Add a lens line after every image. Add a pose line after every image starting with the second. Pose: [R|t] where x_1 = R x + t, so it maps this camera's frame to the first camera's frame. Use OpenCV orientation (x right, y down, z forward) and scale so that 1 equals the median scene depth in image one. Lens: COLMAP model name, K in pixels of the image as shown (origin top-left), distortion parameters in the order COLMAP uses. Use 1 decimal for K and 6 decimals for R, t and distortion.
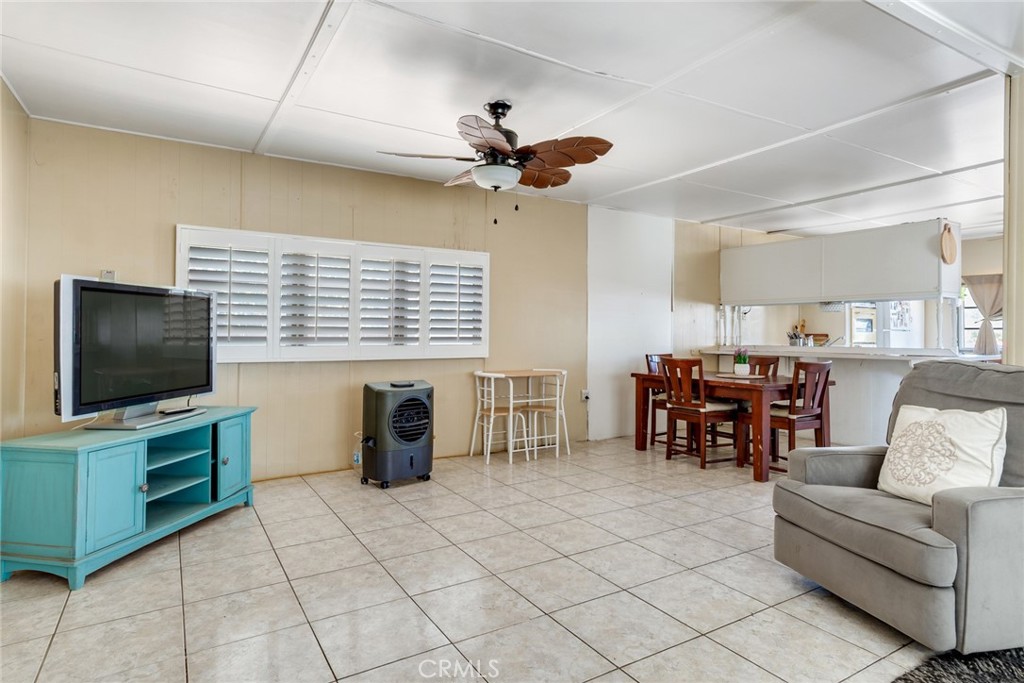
lens RADIAL K [[556.3, 0, 503.7], [0, 556.3, 330.2], [0, 0, 1]] dist [0.000337, -0.000615]
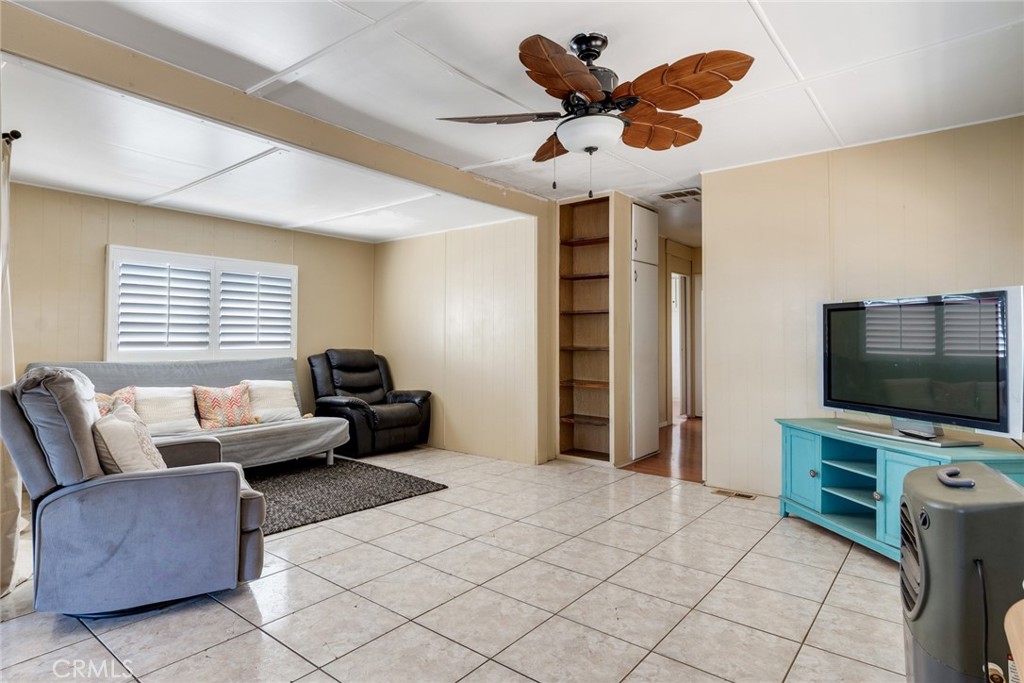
lens RADIAL K [[556.3, 0, 503.7], [0, 556.3, 330.2], [0, 0, 1]] dist [0.000337, -0.000615]
pose [[-0.939023, -0.016095, -0.343478, 0.380954], [-0.010139, 0.999766, -0.019128, 0.002638], [0.343706, -0.014479, -0.938966, 1.811080]]
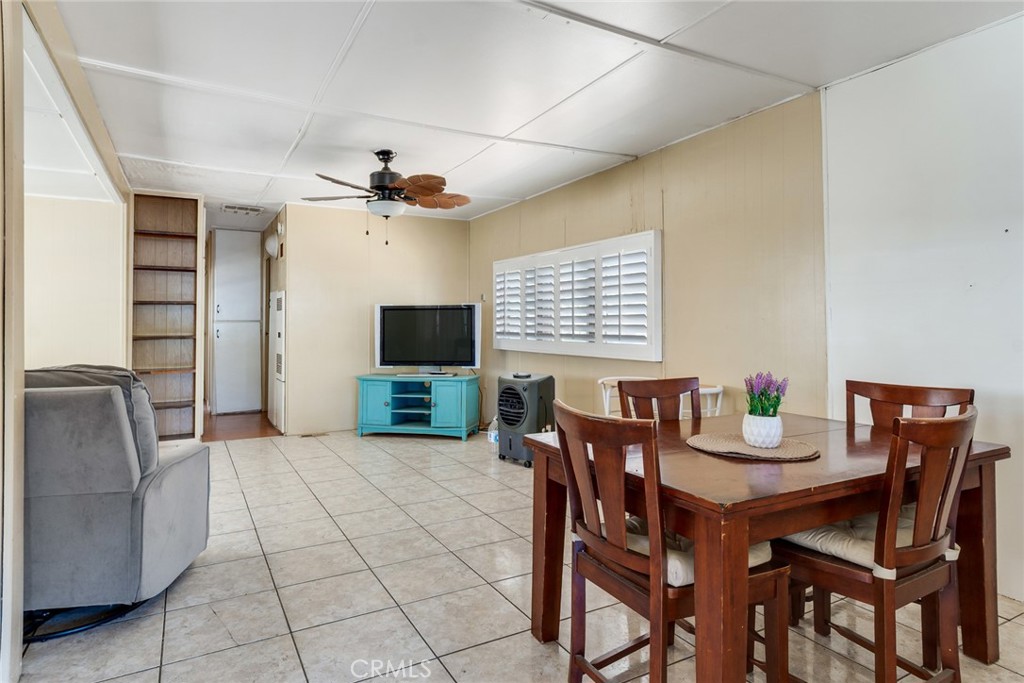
lens RADIAL K [[569.3, 0, 497.1], [0, 569.3, 322.0], [0, 0, 1]] dist [0.016383, 0.000938]
pose [[-0.041832, -0.013922, -0.999028, 1.403332], [0.002968, 0.999897, -0.014058, 0.006542], [0.999120, -0.003553, -0.041786, 1.429660]]
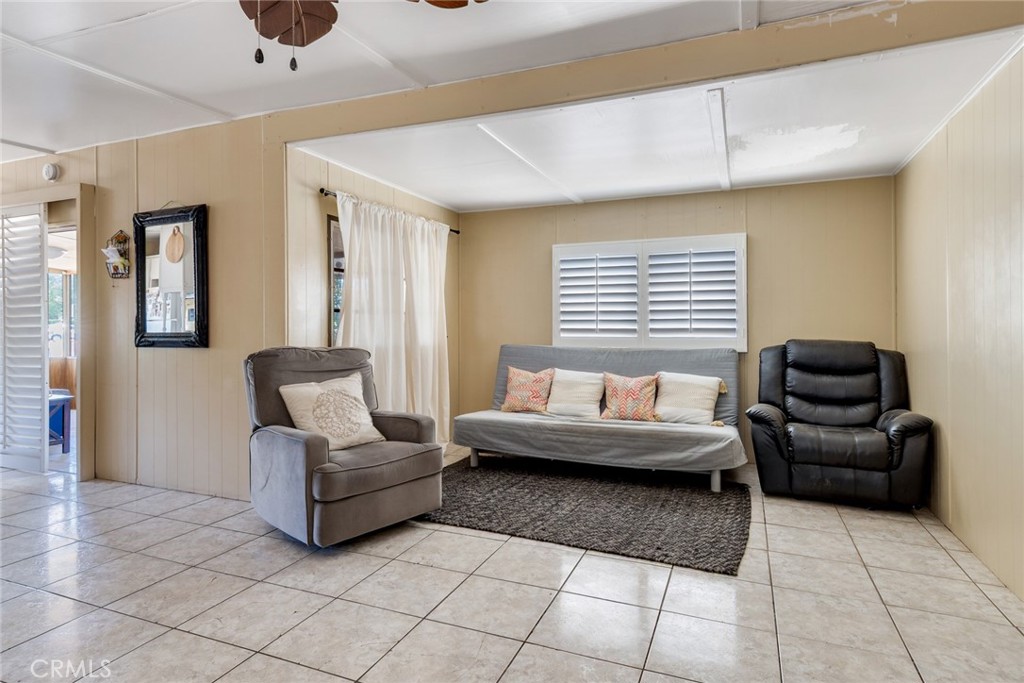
lens RADIAL K [[569.3, 0, 497.1], [0, 569.3, 322.0], [0, 0, 1]] dist [0.016383, 0.000938]
pose [[-0.587072, -0.002499, 0.809531, -0.492765], [-0.003530, 0.999994, 0.000526, -0.005317], [-0.809527, -0.002549, -0.587077, 1.208324]]
